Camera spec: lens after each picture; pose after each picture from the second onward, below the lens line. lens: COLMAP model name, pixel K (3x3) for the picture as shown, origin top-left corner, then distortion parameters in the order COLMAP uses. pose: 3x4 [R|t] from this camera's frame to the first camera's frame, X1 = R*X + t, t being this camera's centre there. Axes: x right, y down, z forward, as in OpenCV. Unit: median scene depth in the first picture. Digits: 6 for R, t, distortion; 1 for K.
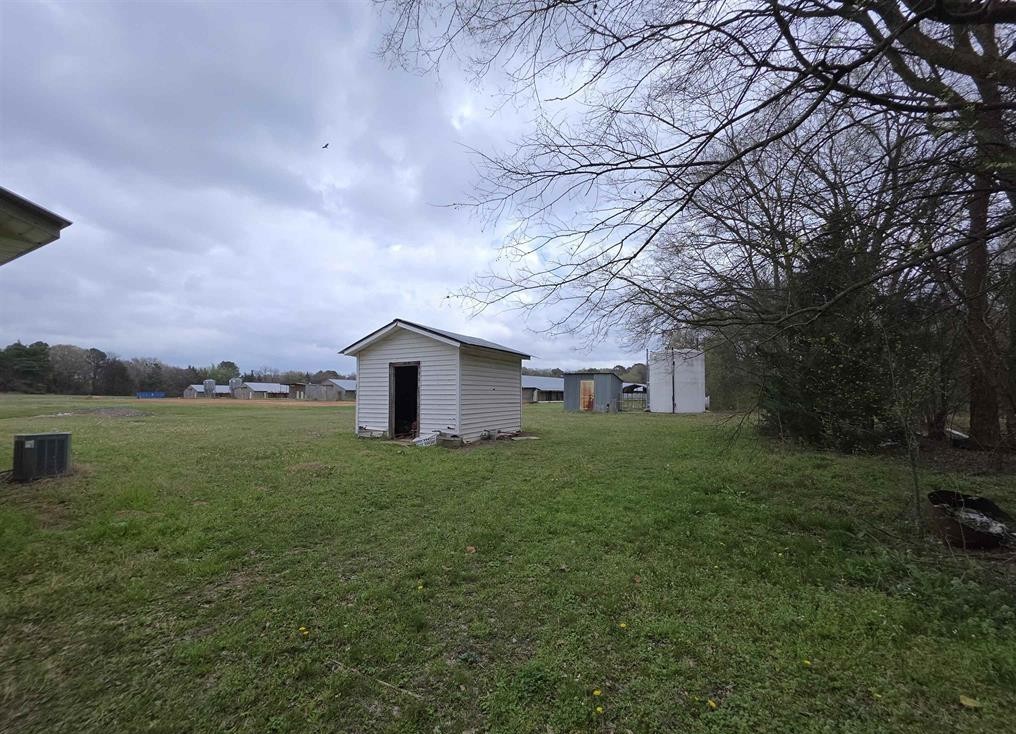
lens RADIAL K [[399.6, 0, 507.8], [0, 399.6, 368.5], [0, 0, 1]] dist [0.000013, -0.000082]
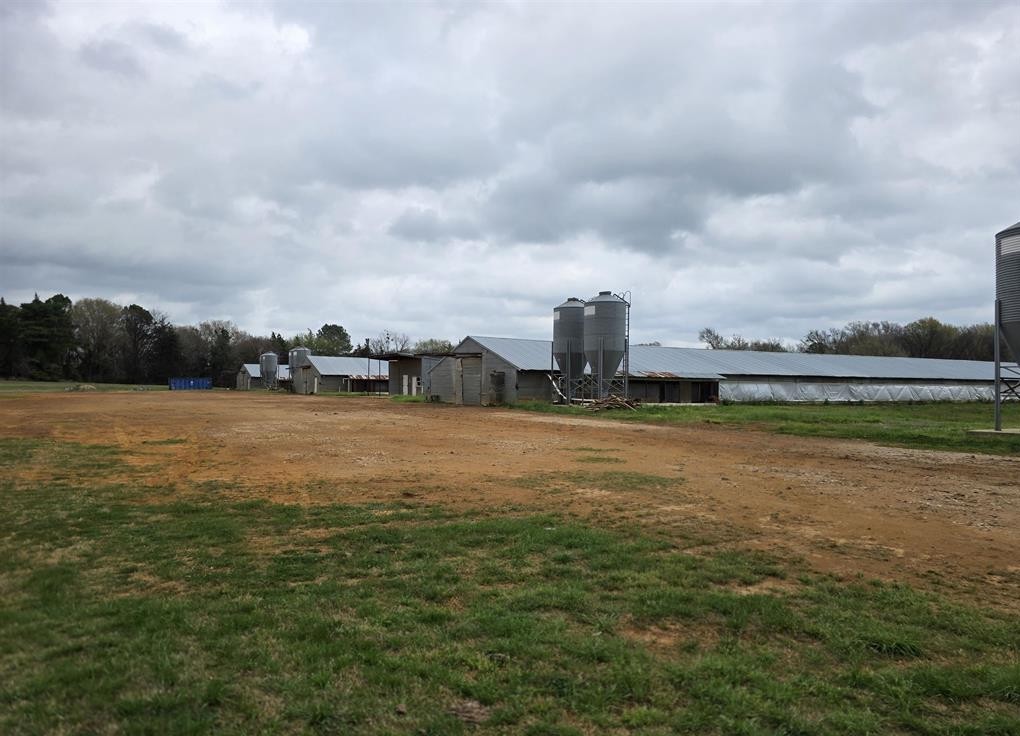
lens RADIAL K [[710.0, 0, 509.9], [0, 710.0, 370.3], [0, 0, 1]] dist [0.001339, 0.000248]
pose [[0.913517, -0.002287, -0.406793, -0.121491], [0.019442, 0.999087, 0.038042, 0.021039], [0.406335, -0.042661, 0.912728, 0.319403]]
